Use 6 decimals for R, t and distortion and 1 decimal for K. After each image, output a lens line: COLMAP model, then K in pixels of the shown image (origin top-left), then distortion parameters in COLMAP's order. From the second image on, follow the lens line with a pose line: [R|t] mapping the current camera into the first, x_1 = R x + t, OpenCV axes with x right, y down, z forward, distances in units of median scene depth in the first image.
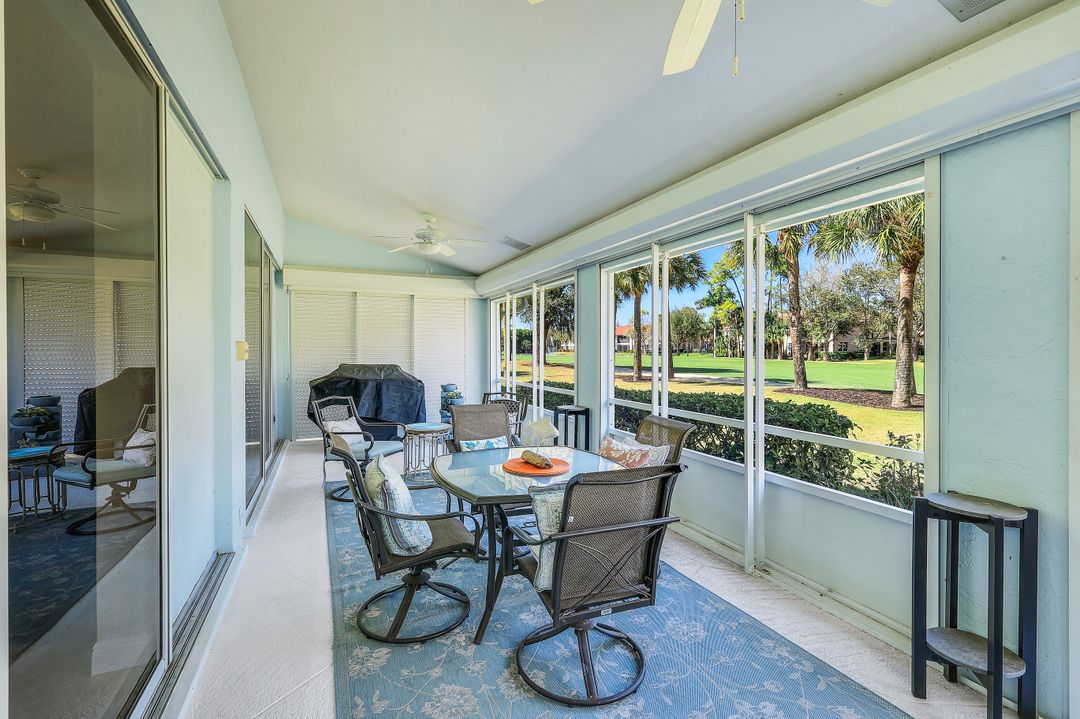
lens RADIAL K [[483.6, 0, 543.8], [0, 483.6, 355.0], [0, 0, 1]] dist [0.002773, 0.000300]
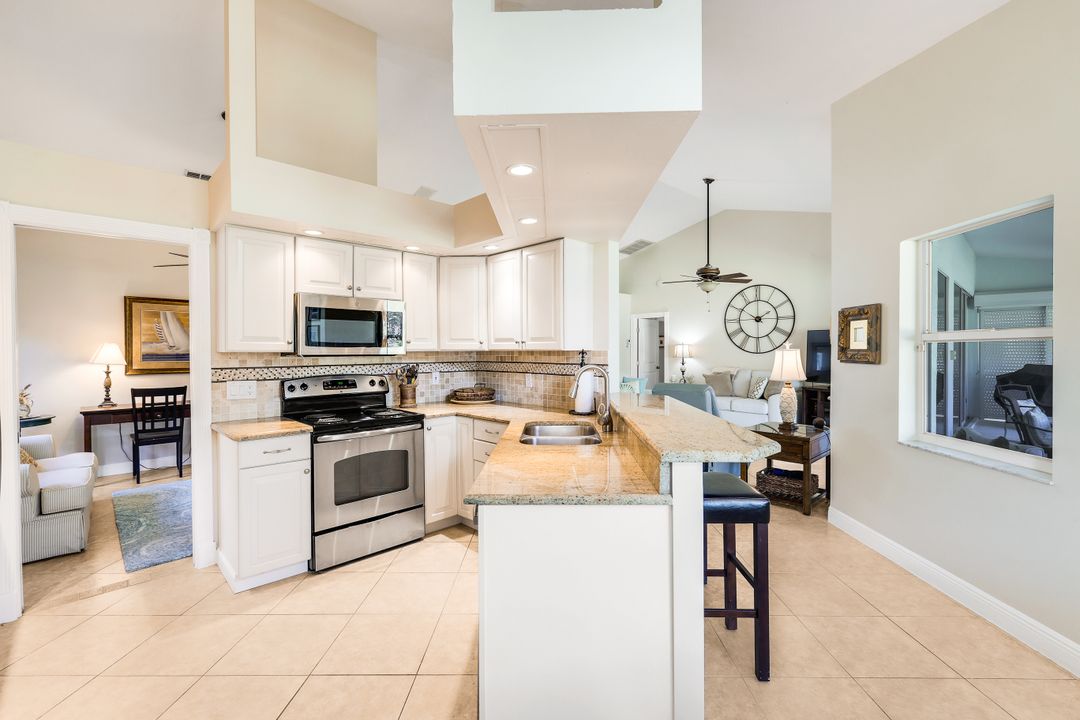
lens RADIAL K [[474.8, 0, 541.4], [0, 474.8, 353.9], [0, 0, 1]] dist [0.002018, 0.000377]
pose [[0.338959, 0.009846, -0.940749, 0.361764], [-0.005864, 0.999948, 0.008352, -0.010849], [0.940783, 0.002686, 0.339000, -0.699337]]
